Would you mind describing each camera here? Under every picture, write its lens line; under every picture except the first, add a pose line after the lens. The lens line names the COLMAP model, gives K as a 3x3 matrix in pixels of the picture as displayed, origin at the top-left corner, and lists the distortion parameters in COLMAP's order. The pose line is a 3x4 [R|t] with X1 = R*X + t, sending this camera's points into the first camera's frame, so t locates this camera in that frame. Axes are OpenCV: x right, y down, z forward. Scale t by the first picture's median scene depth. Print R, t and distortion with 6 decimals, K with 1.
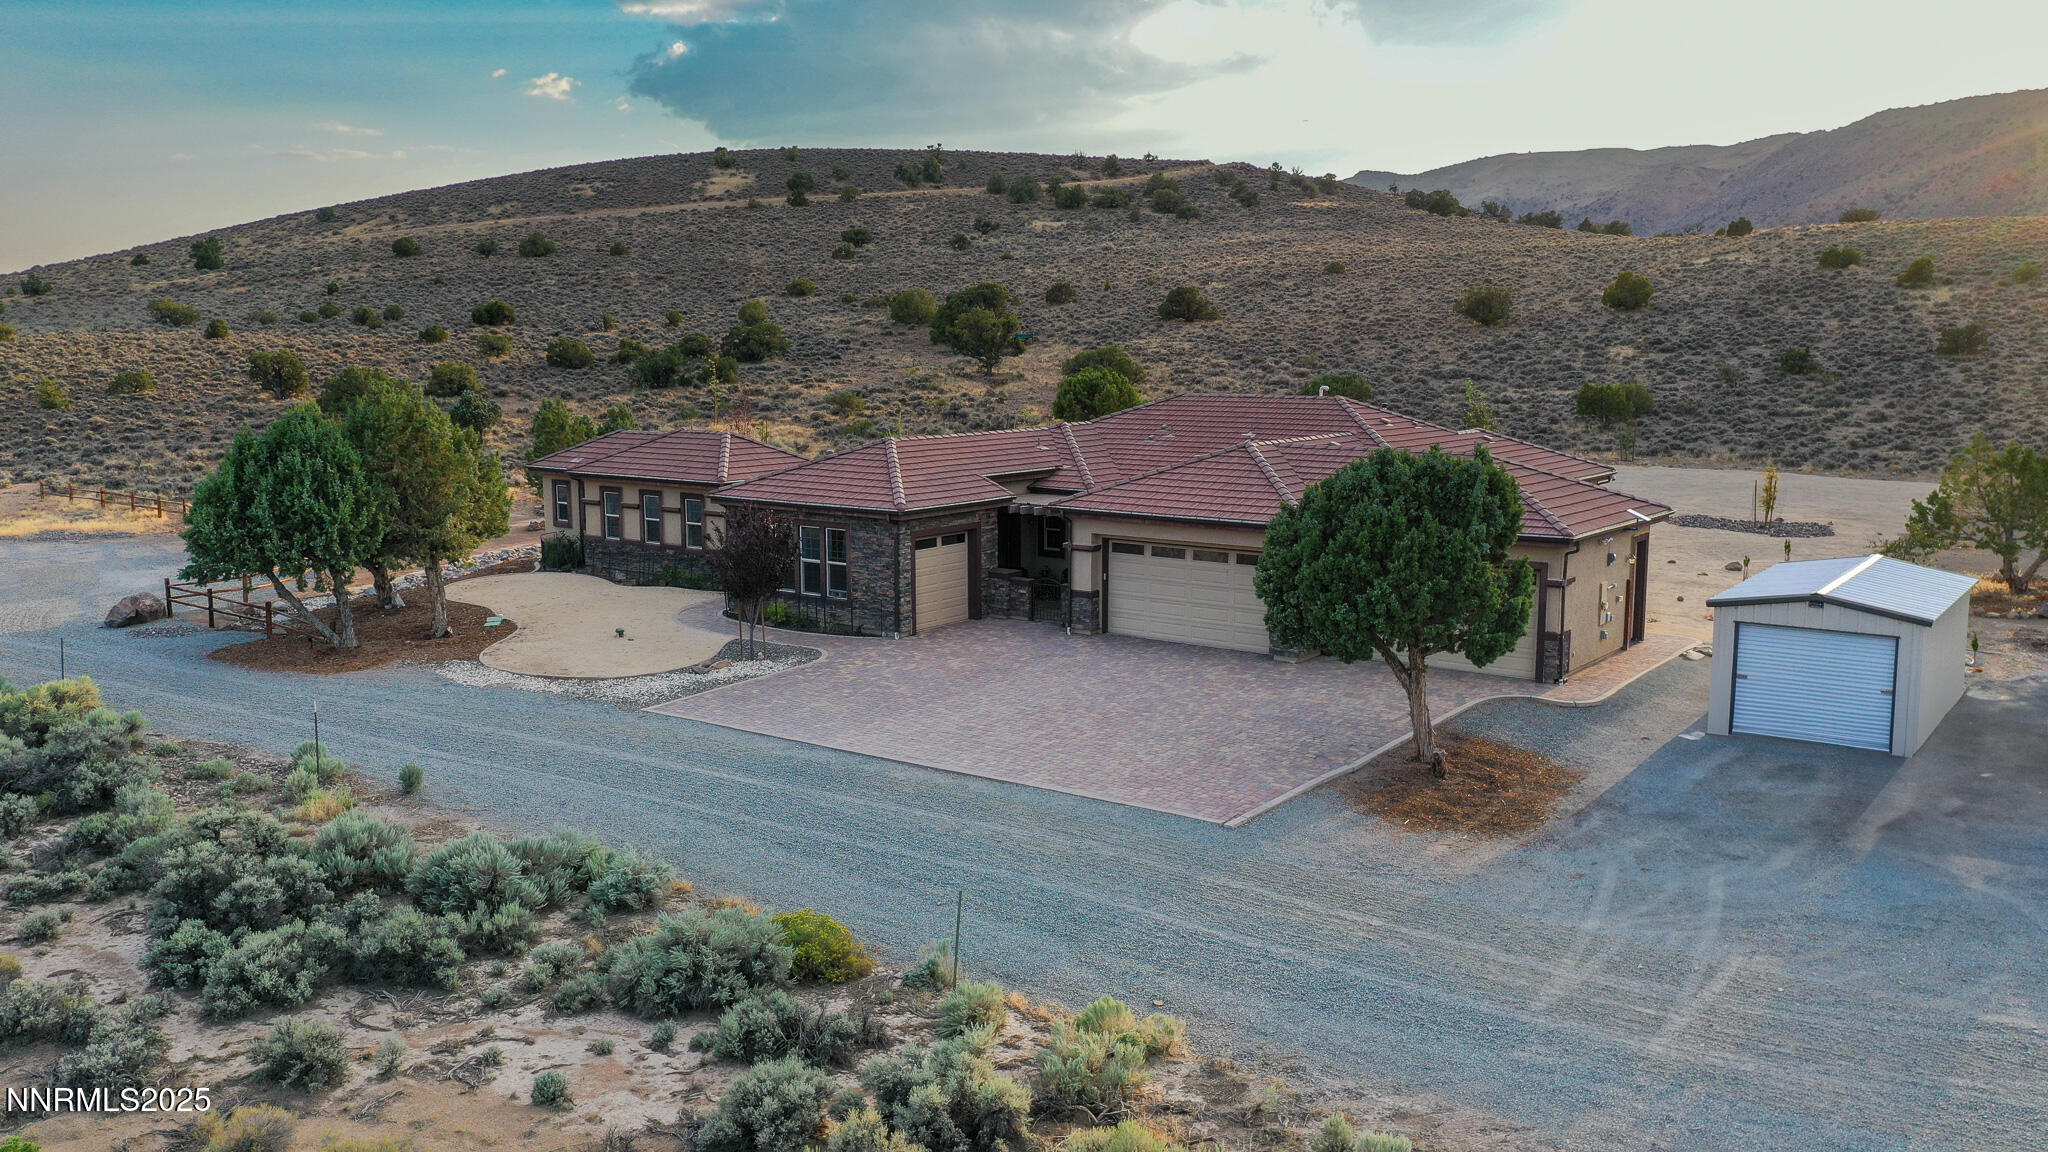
lens RADIAL K [[1681.2, 0, 1024.0], [0, 1681.2, 576.0], [0, 0, 1]] dist [0.005193, 0.000635]
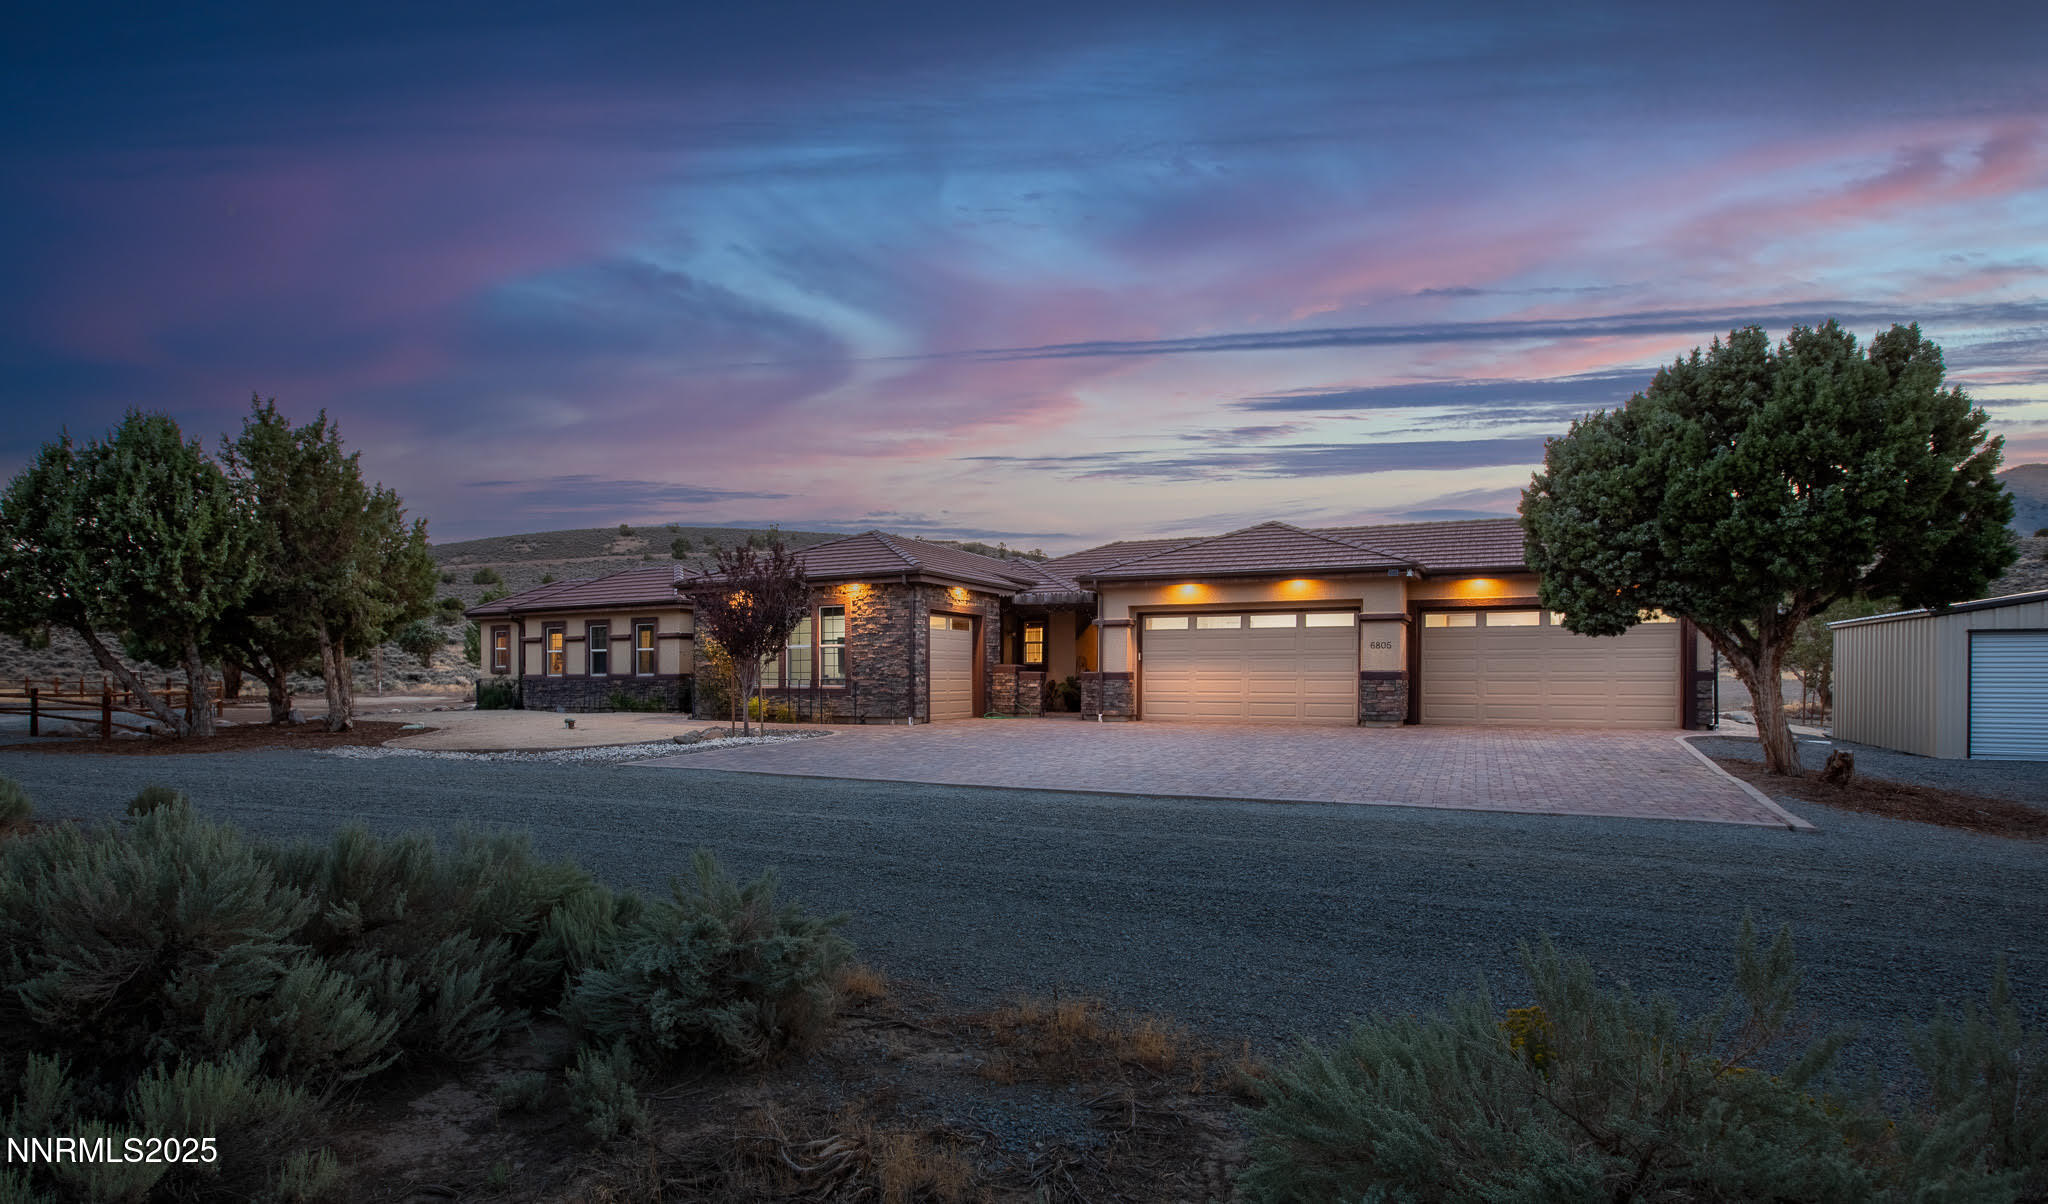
lens RADIAL K [[1065.1, 0, 1011.9], [0, 1065.1, 686.9], [0, 0, 1]] dist [-0.060042, 0.032880]
pose [[0.982819, -0.000677, 0.184569, -0.124415], [0.025856, 0.990638, -0.134047, 0.091303], [-0.182751, 0.136516, 0.973635, 0.460782]]
